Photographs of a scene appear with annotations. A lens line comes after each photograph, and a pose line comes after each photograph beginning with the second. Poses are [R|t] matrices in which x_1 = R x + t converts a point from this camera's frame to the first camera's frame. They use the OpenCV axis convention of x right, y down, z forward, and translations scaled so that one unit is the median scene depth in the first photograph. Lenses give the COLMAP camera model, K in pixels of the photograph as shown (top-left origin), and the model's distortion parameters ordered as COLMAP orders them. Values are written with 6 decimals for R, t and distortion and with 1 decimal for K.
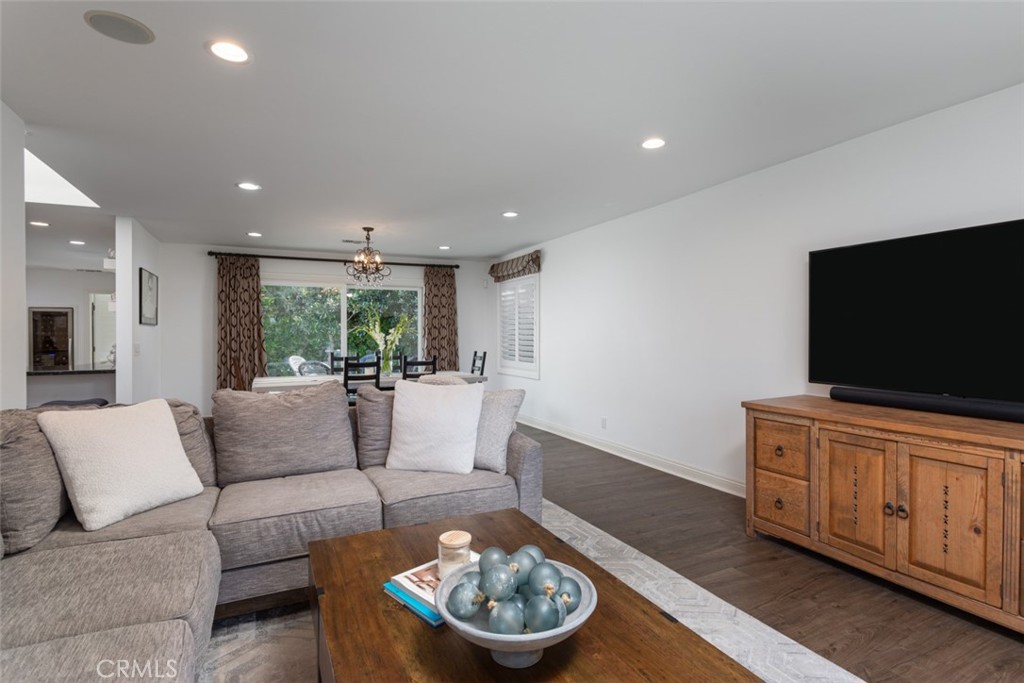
lens RADIAL K [[507.8, 0, 516.0], [0, 507.8, 339.9], [0, 0, 1]] dist [-0.000779, 0.000907]
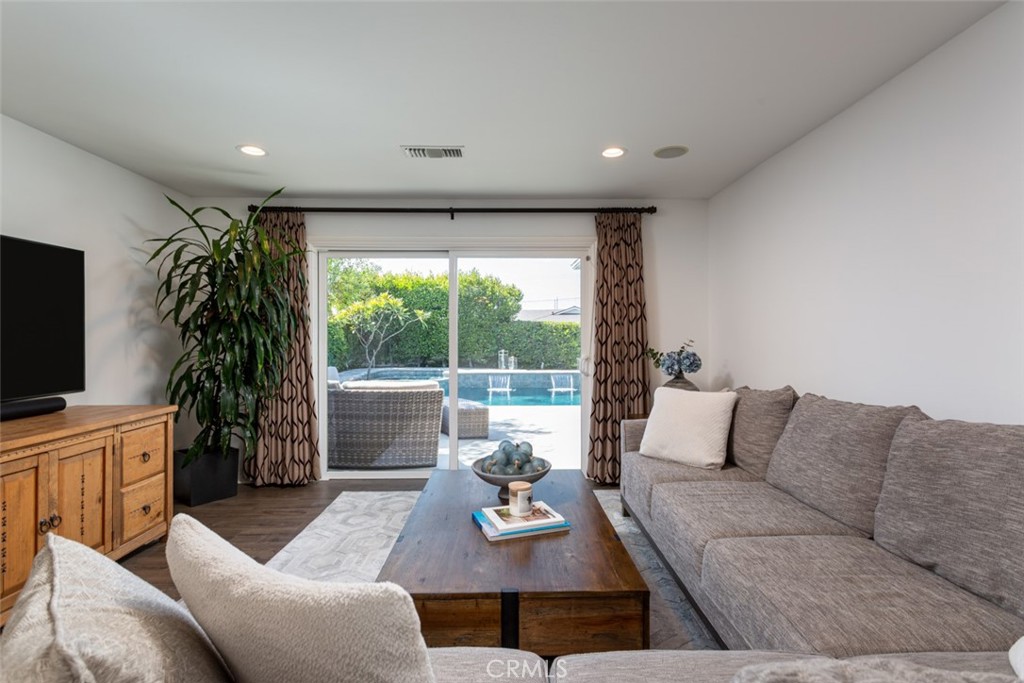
lens RADIAL K [[484.2, 0, 515.1], [0, 484.2, 336.3], [0, 0, 1]] dist [0.001488, 0.000246]
pose [[-0.910287, 0.004330, 0.413954, -0.448801], [0.008528, 0.999929, 0.008294, -0.019193], [-0.413889, 0.011080, -0.910260, 1.507475]]
